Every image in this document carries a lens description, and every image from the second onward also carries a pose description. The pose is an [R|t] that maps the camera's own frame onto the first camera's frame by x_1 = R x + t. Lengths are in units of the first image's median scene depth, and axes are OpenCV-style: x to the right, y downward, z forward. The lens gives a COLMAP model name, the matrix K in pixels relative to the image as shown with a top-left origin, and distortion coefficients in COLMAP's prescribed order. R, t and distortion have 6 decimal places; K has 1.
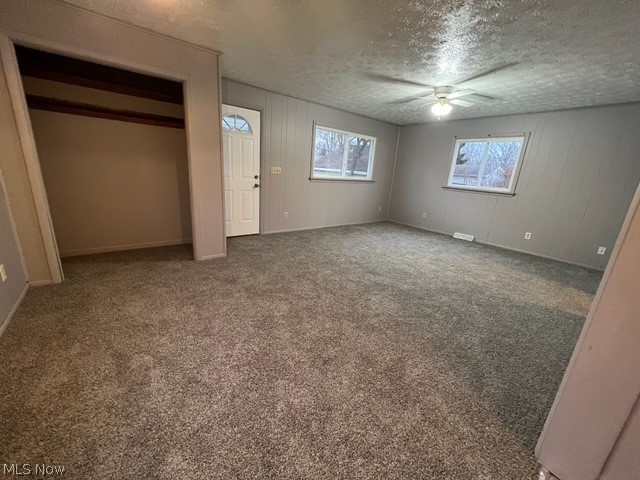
lens RADIAL K [[256.3, 0, 317.2], [0, 256.3, 241.1], [0, 0, 1]] dist [0.000427, 0.000684]
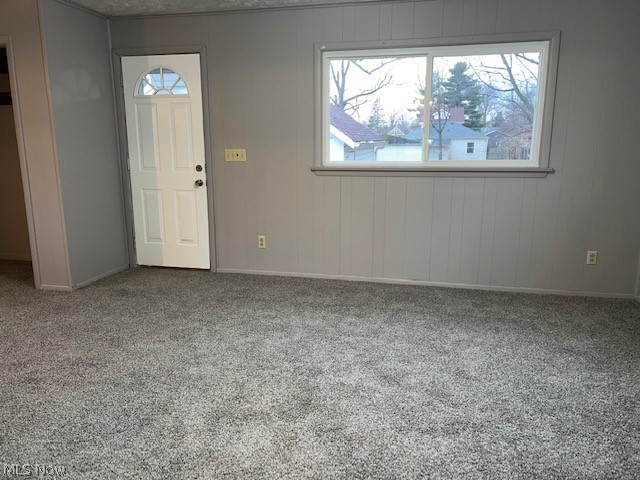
lens RADIAL K [[489.3, 0, 317.1], [0, 489.3, 239.7], [0, 0, 1]] dist [0.103517, -0.124095]
pose [[0.614826, 0.089900, -0.783522, 0.814748], [-0.171762, 0.984898, -0.021775, -0.121353], [0.769732, 0.147967, 0.620982, 0.574137]]
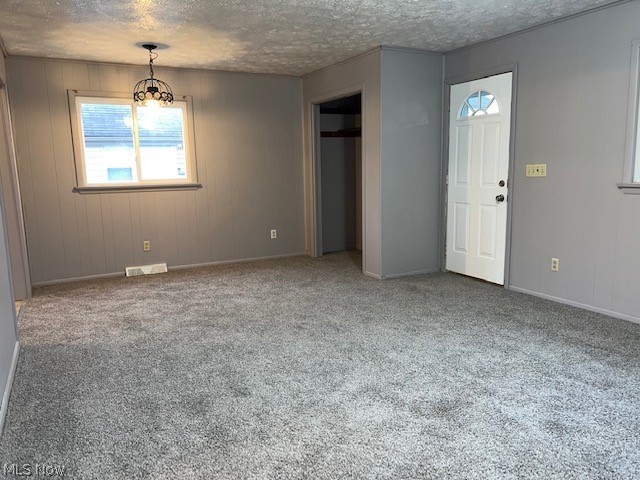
lens RADIAL K [[489.3, 0, 317.1], [0, 489.3, 239.7], [0, 0, 1]] dist [0.103517, -0.124095]
pose [[-0.193209, 0.086363, -0.977349, 0.968581], [-0.259104, 0.956266, 0.135721, -0.181323], [0.946327, 0.279458, -0.162382, 0.858890]]
